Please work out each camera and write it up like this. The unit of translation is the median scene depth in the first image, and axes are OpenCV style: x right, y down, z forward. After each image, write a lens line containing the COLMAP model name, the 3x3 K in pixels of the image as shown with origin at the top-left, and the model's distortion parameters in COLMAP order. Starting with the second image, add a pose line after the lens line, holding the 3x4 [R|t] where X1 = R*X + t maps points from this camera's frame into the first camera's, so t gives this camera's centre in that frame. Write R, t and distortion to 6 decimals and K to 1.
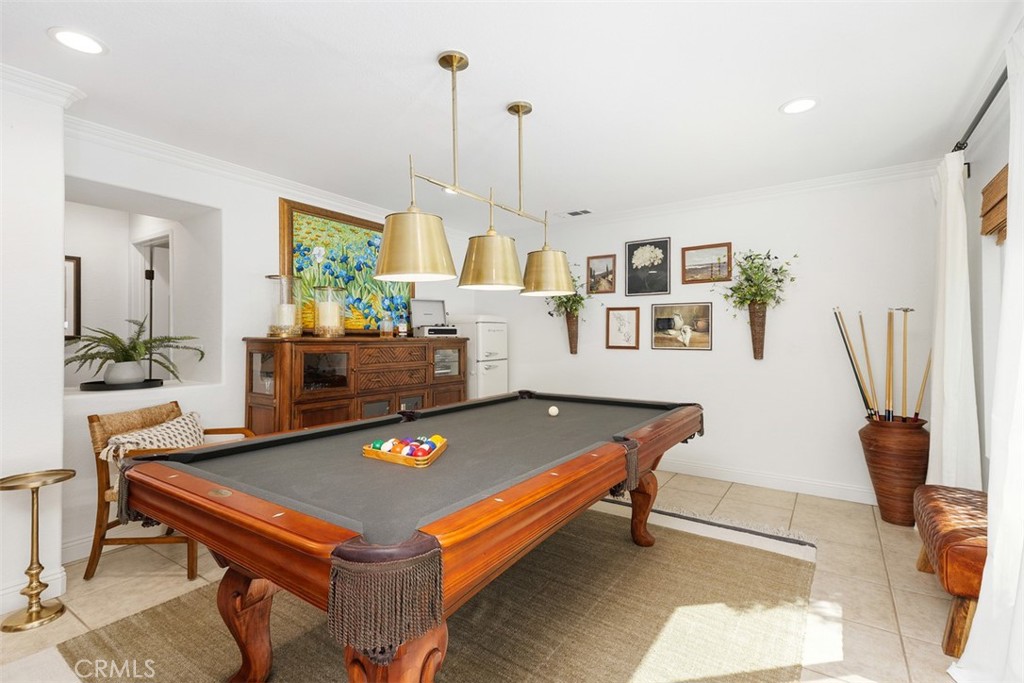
lens RADIAL K [[473.8, 0, 516.5], [0, 473.8, 338.6], [0, 0, 1]] dist [0.018634, 0.000257]
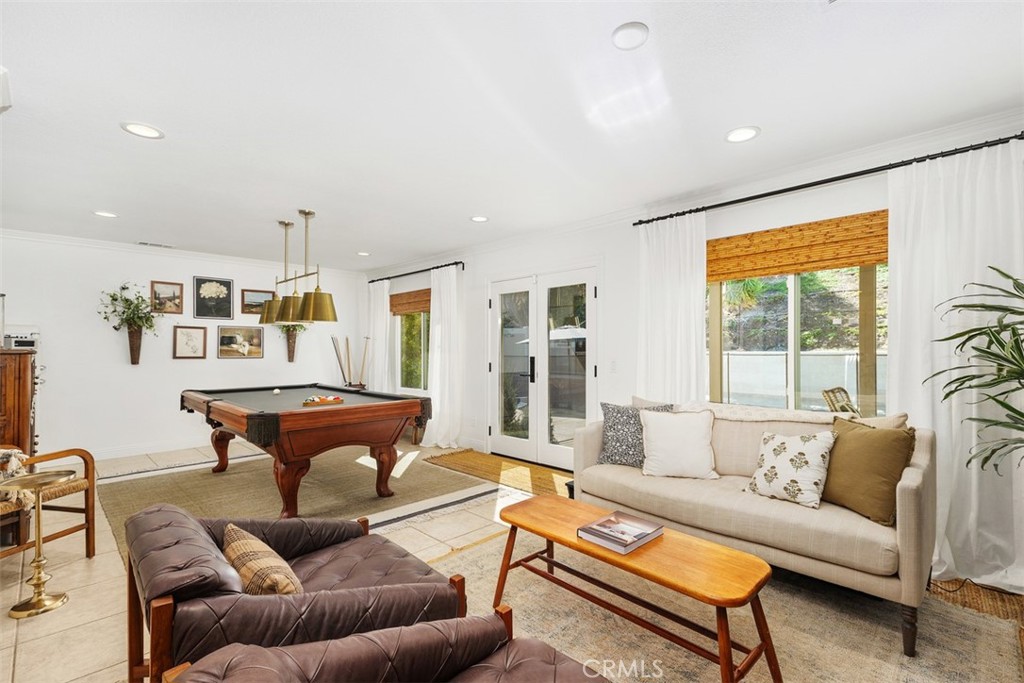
lens RADIAL K [[473.8, 0, 514.3], [0, 473.8, 346.0], [0, 0, 1]] dist [0.018634, 0.000257]
pose [[0.205910, 0.006618, 0.978549, -0.882504], [0.000064, 0.999977, -0.006777, -0.003802], [-0.978571, 0.001458, 0.205905, -0.125500]]
